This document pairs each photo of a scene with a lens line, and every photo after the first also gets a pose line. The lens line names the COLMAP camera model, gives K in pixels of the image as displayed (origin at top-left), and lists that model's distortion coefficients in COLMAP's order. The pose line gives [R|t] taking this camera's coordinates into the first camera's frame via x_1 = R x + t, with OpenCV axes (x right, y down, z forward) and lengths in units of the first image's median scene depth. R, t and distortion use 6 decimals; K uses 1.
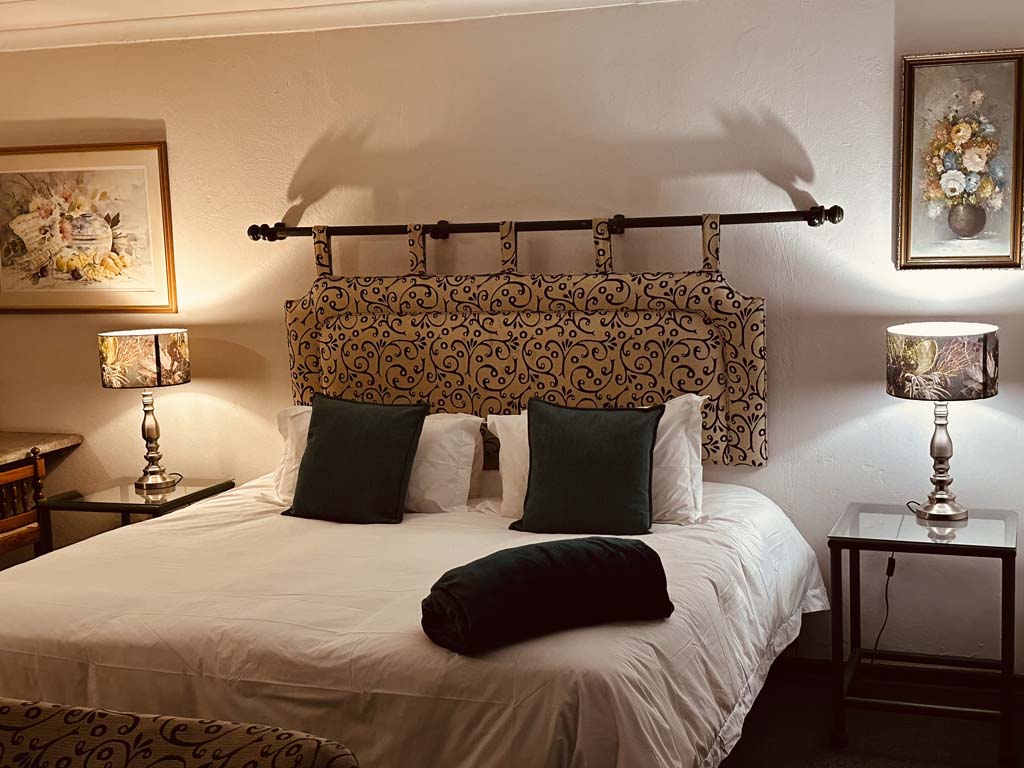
lens RADIAL K [[1294.5, 0, 512.0], [0, 1294.5, 384.0], [0, 0, 1]] dist [0.180809, -0.381721]
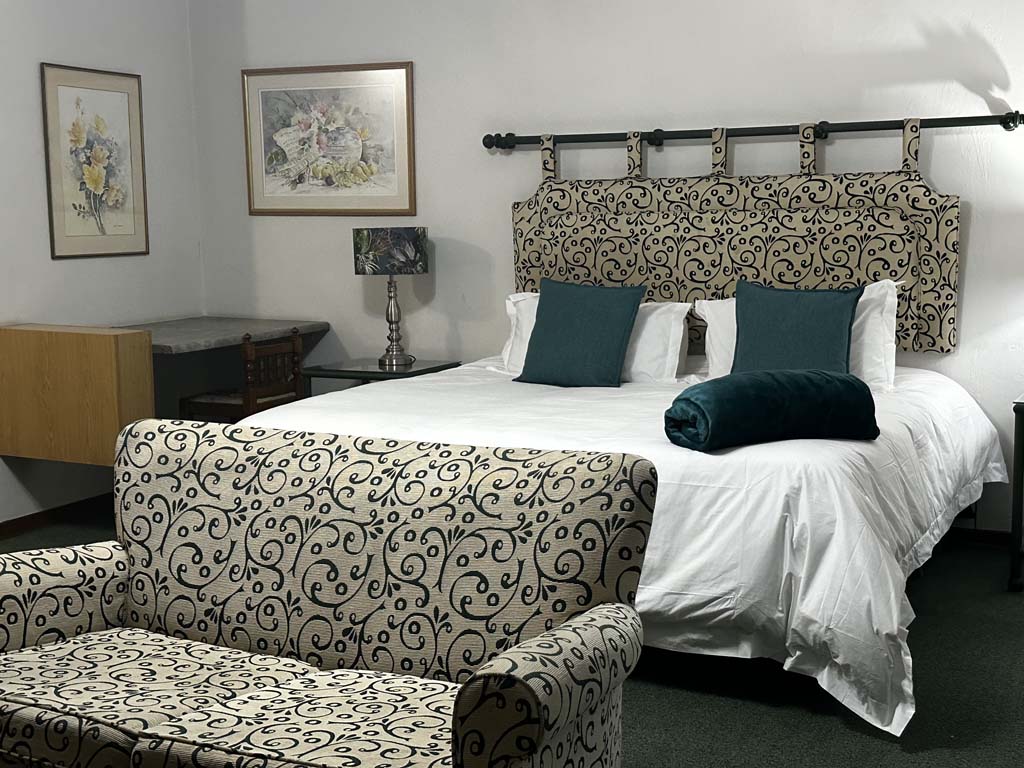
lens RADIAL K [[1294.5, 0, 512.0], [0, 1294.5, 384.0], [0, 0, 1]] dist [0.180809, -0.381721]
pose [[0.993711, 0.033293, -0.106907, -0.053518], [-0.031743, 0.999365, 0.016167, 0.082049], [0.107378, -0.012672, 0.994138, -0.134505]]
